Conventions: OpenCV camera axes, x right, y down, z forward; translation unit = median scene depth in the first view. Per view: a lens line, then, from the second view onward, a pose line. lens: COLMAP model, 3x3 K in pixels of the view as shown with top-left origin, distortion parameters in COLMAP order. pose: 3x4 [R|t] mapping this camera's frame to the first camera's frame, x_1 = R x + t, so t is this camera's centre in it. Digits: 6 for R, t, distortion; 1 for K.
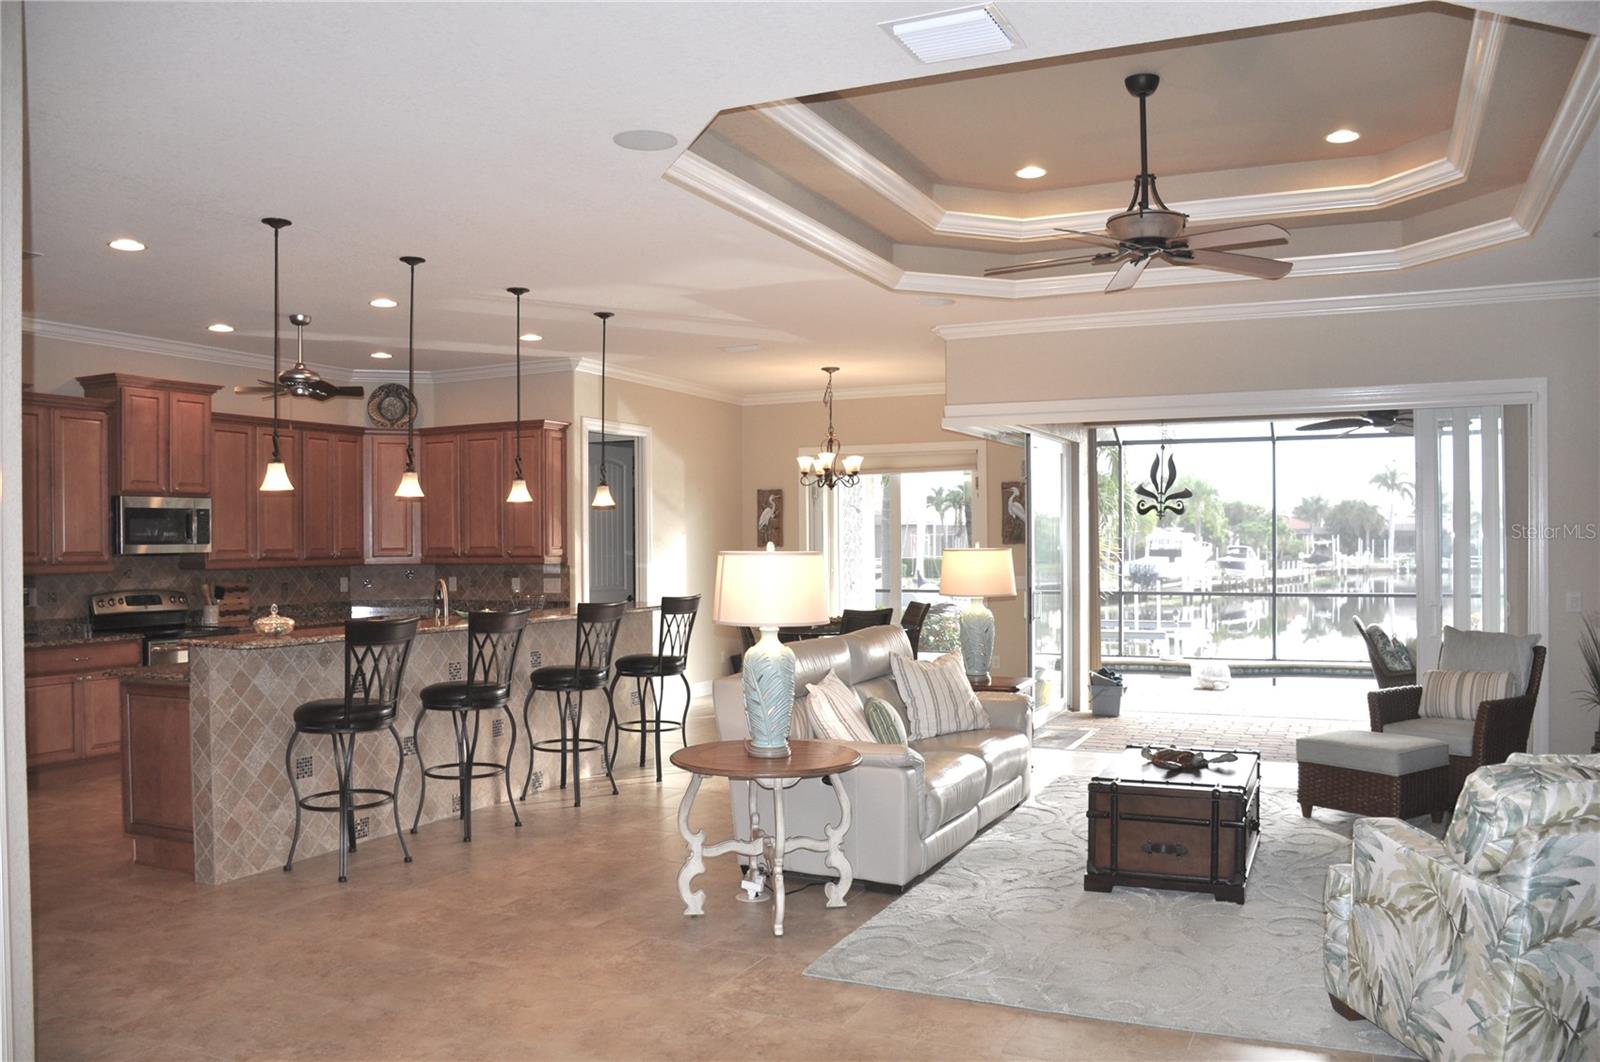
lens RADIAL K [[1244.4, 0, 816.1], [0, 1244.4, 538.0], [0, 0, 1]] dist [-0.139959, 0.100293]
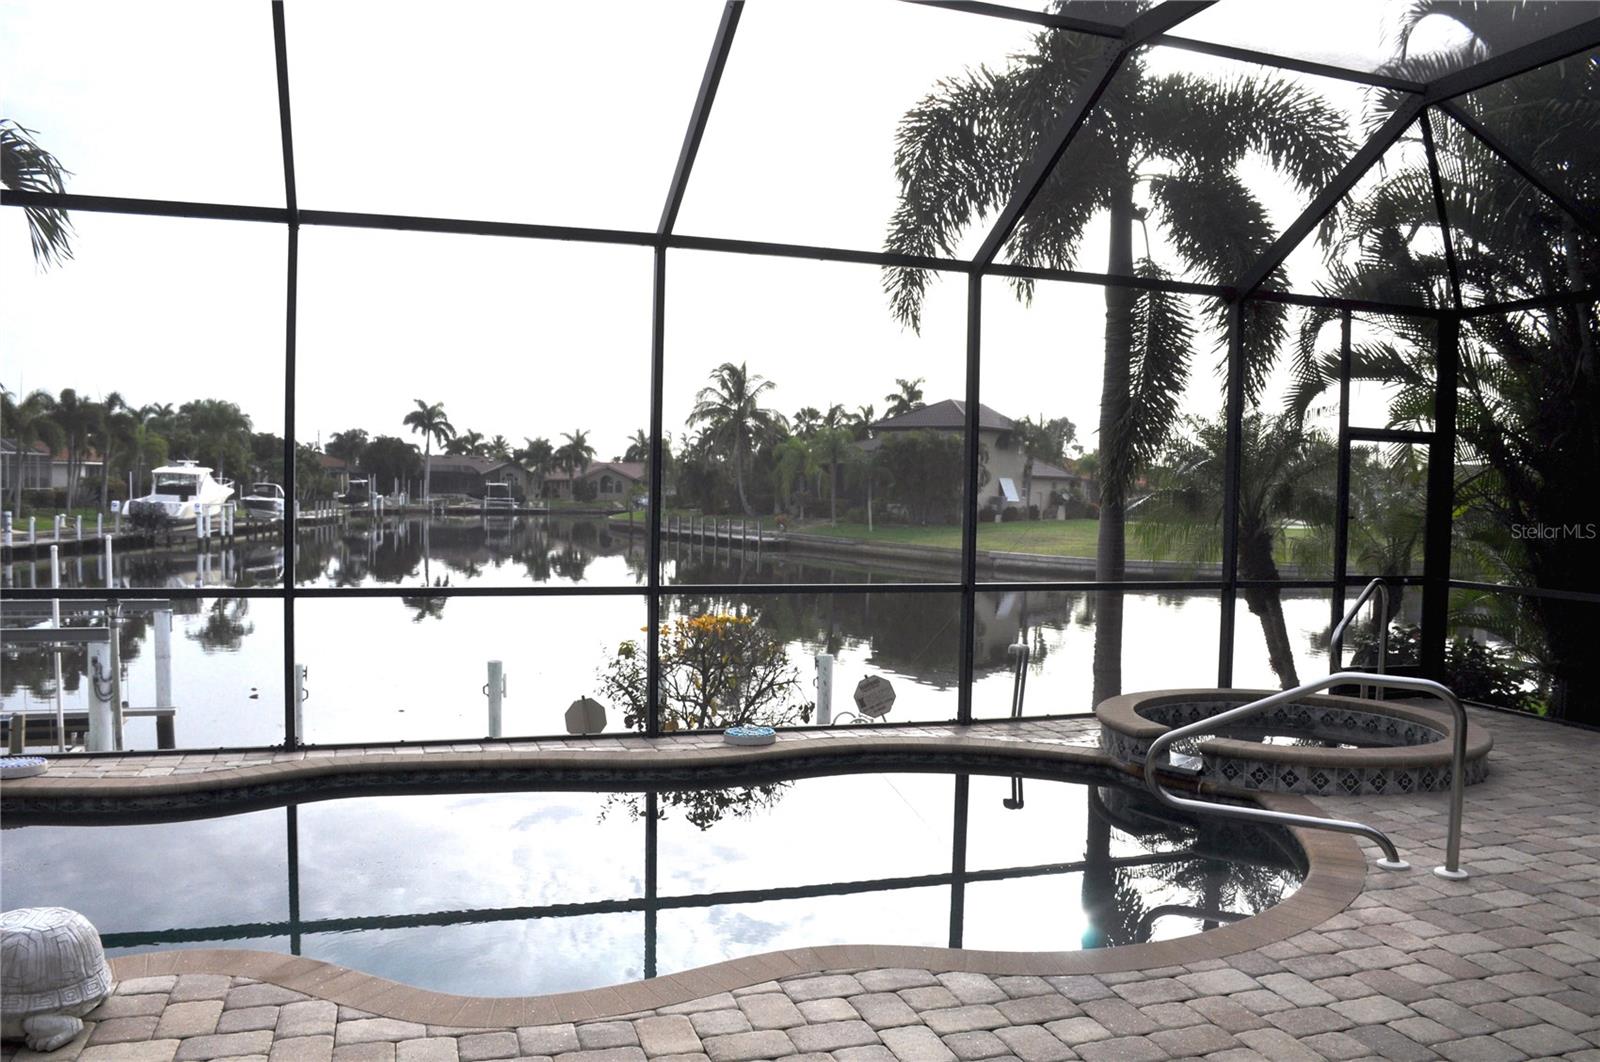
lens RADIAL K [[1244.4, 0, 802.3], [0, 1244.4, 568.1], [0, 0, 1]] dist [-0.139959, 0.100293]
pose [[0.735854, -0.023267, 0.676741, 0.514223], [-0.027088, 0.997598, 0.063752, 0.017836], [-0.676599, -0.065244, 0.733456, 1.334021]]
